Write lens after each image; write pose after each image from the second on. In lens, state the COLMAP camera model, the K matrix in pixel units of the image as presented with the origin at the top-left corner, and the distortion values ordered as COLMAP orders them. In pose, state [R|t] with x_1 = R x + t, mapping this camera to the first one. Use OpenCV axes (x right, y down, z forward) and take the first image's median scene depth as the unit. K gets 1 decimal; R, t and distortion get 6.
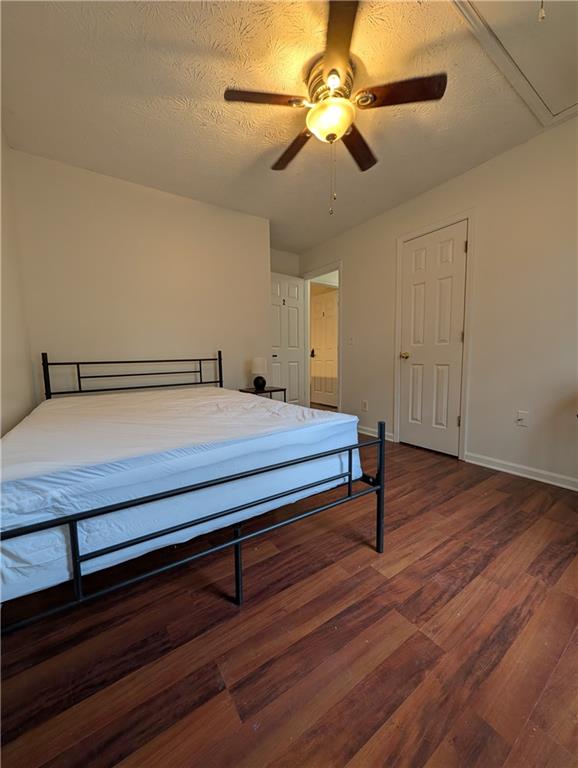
lens RADIAL K [[299.3, 0, 288.4], [0, 299.3, 389.2], [0, 0, 1]] dist [-0.000745, -0.000475]
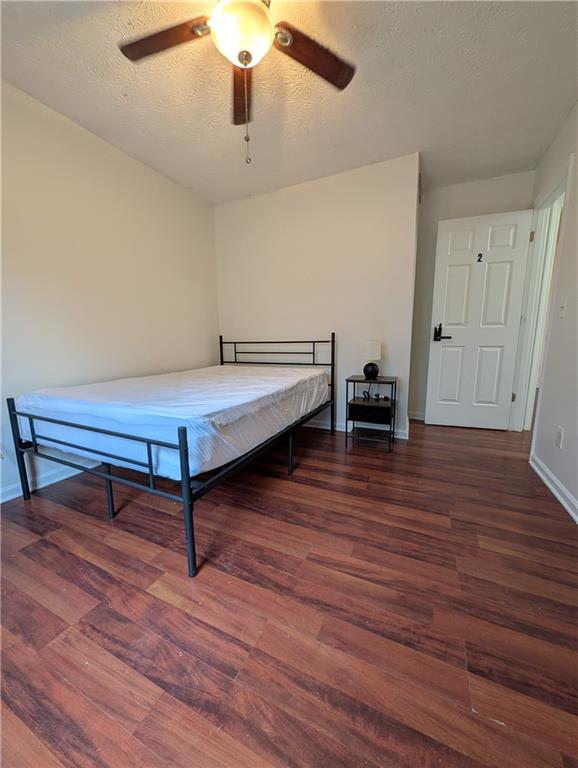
lens RADIAL K [[299.3, 0, 288.4], [0, 299.3, 389.2], [0, 0, 1]] dist [-0.000745, -0.000475]
pose [[0.492799, 0.157210, -0.855824, 1.217841], [-0.096144, 0.987359, 0.126010, -0.126550], [0.864815, 0.020185, 0.501685, 0.896708]]
